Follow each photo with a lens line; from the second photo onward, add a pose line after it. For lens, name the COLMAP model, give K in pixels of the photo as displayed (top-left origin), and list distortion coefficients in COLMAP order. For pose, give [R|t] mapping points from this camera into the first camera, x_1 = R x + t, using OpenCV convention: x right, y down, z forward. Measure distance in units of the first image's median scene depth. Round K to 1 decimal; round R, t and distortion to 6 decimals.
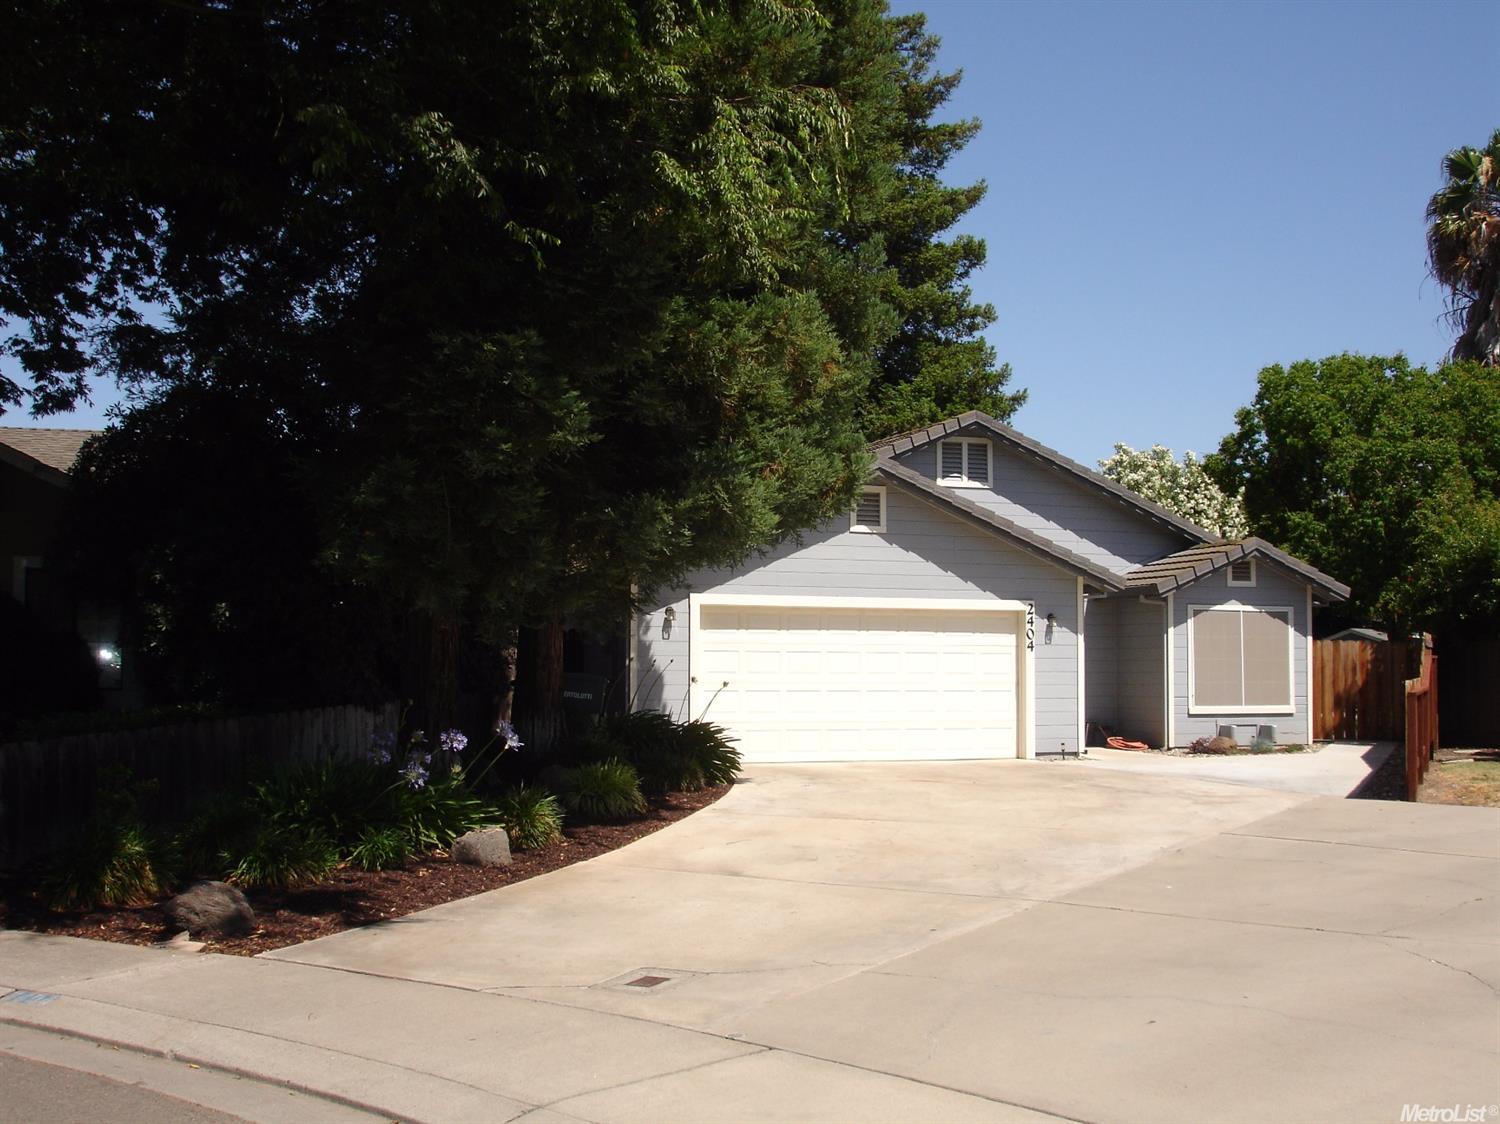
lens RADIAL K [[1655.2, 0, 750.0], [0, 1655.2, 562.0], [0, 0, 1]] dist [-0.075081, -0.136328]
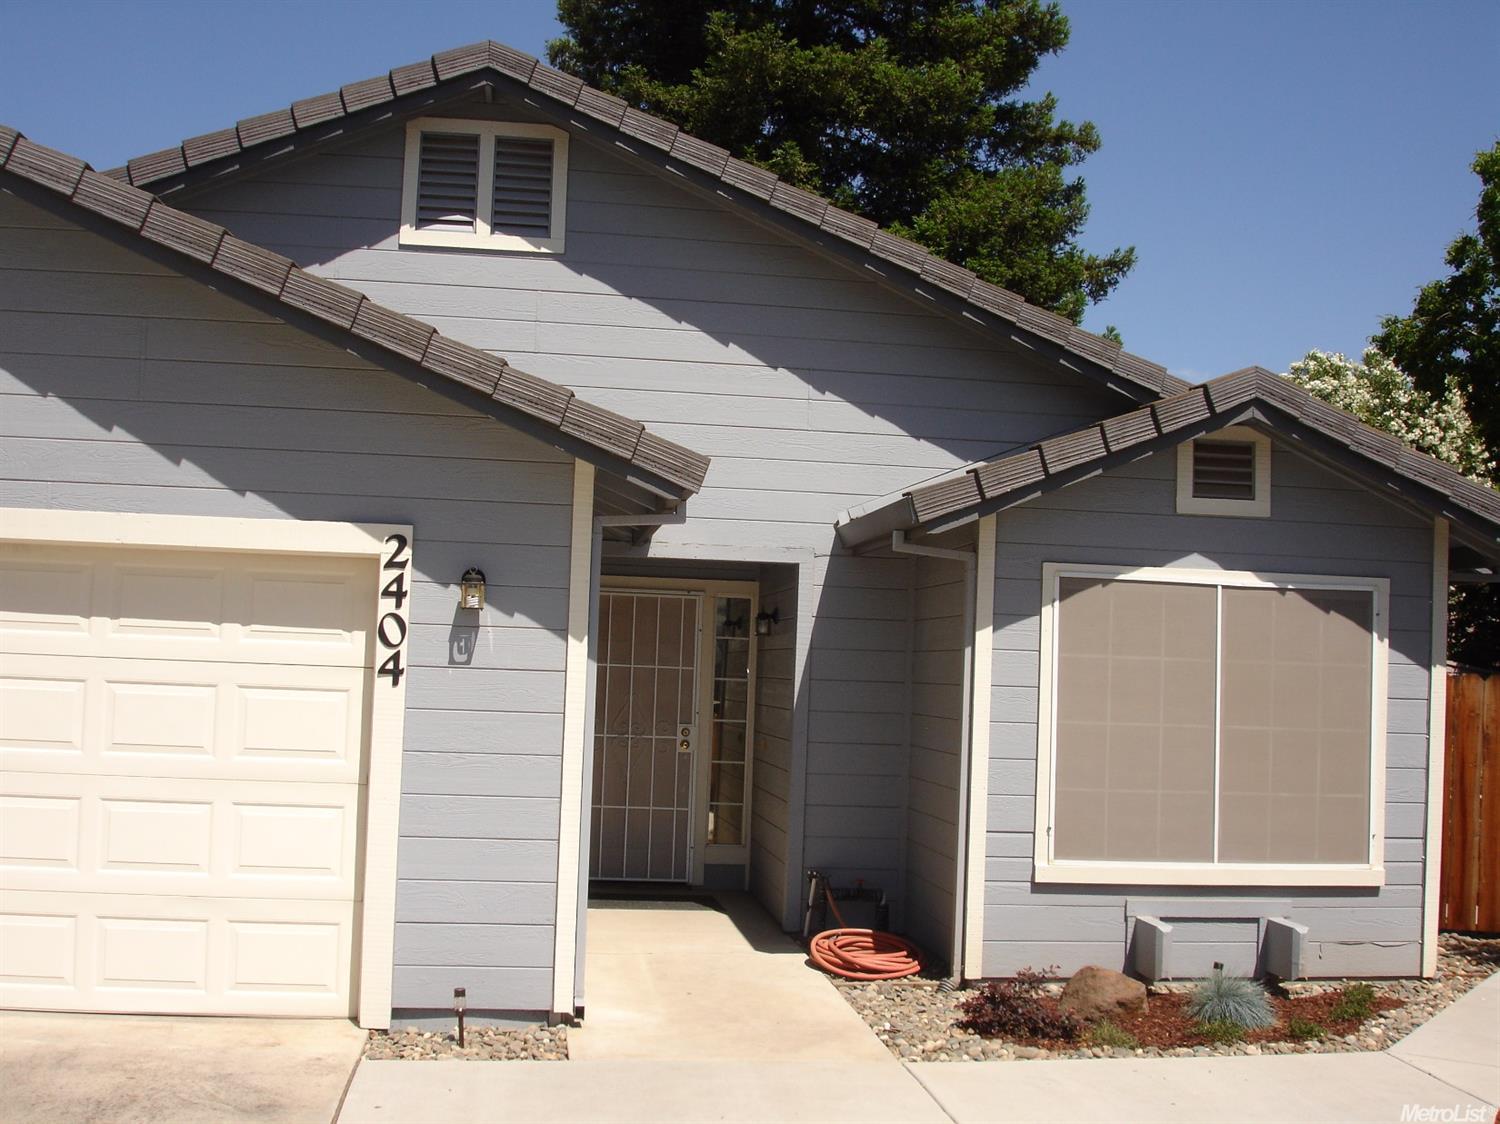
lens RADIAL K [[1655.2, 0, 750.0], [0, 1655.2, 562.0], [0, 0, 1]] dist [-0.075081, -0.136328]
pose [[0.977509, 0.017889, -0.210136, 0.275341], [-0.018339, 0.999832, -0.000191, 0.026694], [0.210097, 0.004040, 0.977672, 0.643193]]
